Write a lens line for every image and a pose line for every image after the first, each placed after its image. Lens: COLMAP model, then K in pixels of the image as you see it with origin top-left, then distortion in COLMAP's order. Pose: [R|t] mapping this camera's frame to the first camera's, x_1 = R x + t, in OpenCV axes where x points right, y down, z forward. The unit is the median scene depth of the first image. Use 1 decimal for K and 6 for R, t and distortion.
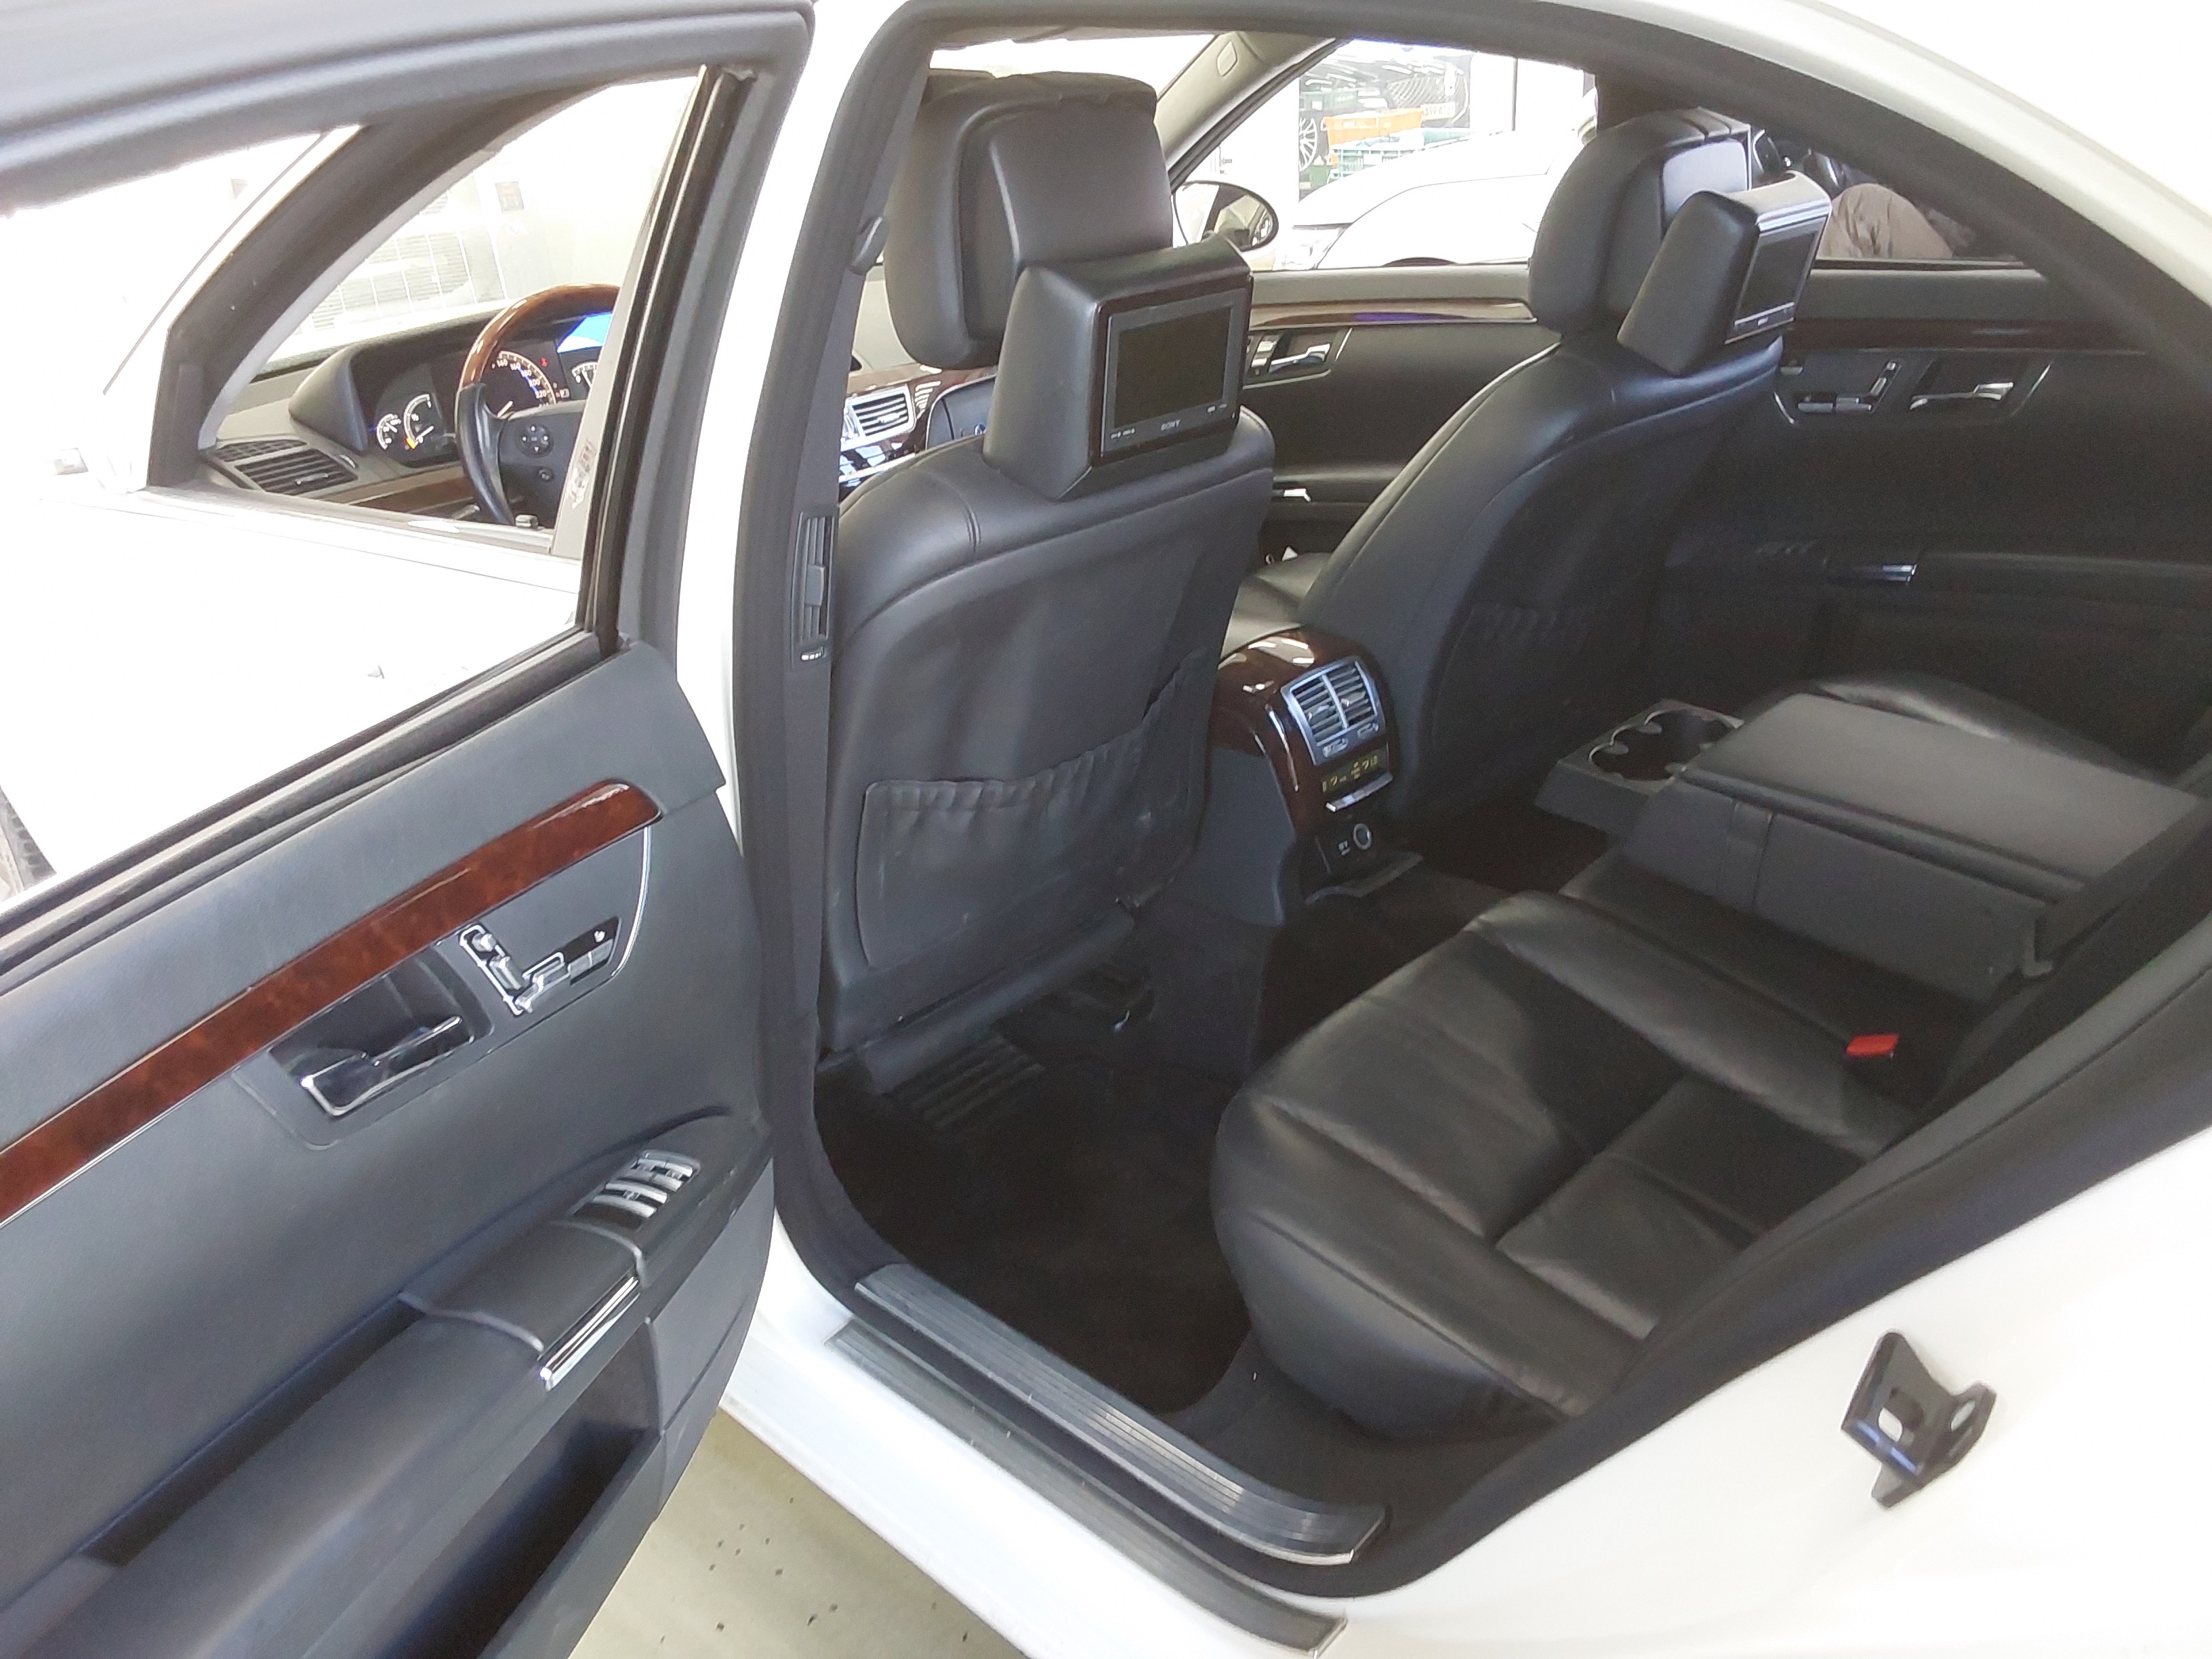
lens RADIAL K [[1705.0, 0, 1106.2], [0, 1705.0, 830.9], [0, 0, 1]] dist [0.047562, -0.007863]
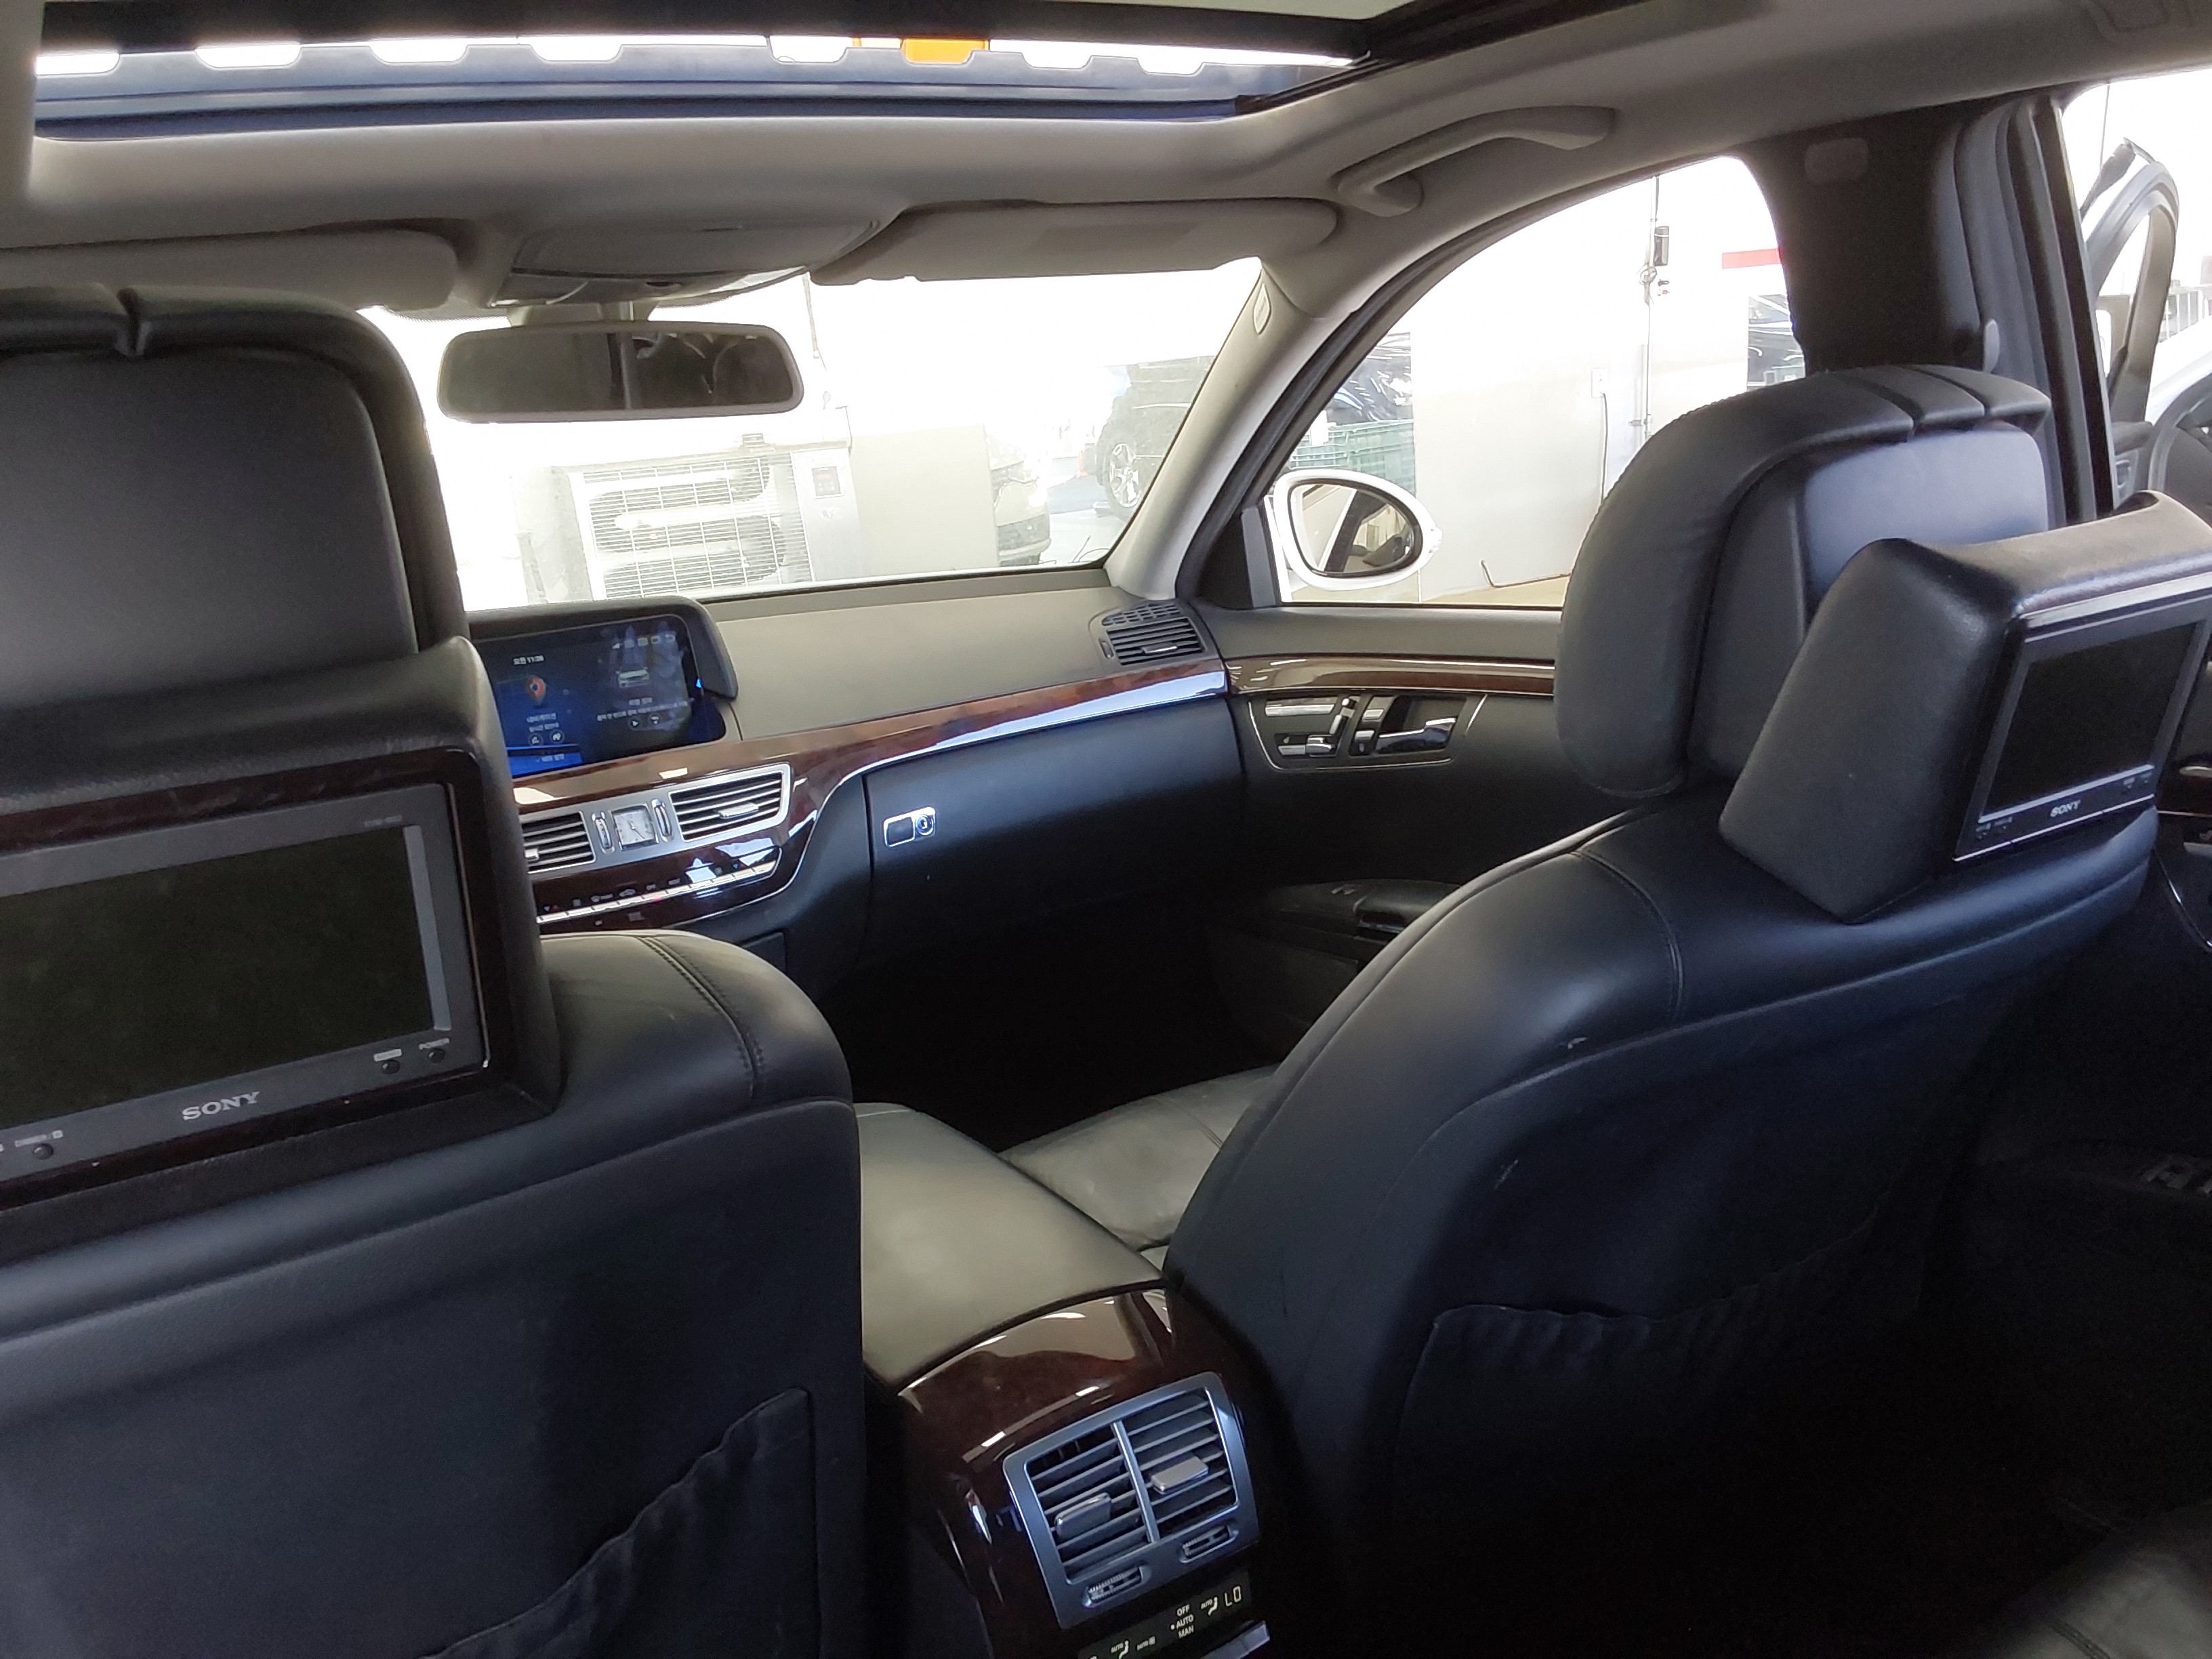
lens RADIAL K [[1705.0, 0, 1105.0], [0, 1705.0, 825.6], [0, 0, 1]] dist [0.047562, -0.007863]
pose [[0.961410, 0.057407, -0.269065, 0.250486], [-0.096897, 0.985978, -0.135862, -0.196706], [0.257493, 0.156691, 0.953491, 0.484001]]
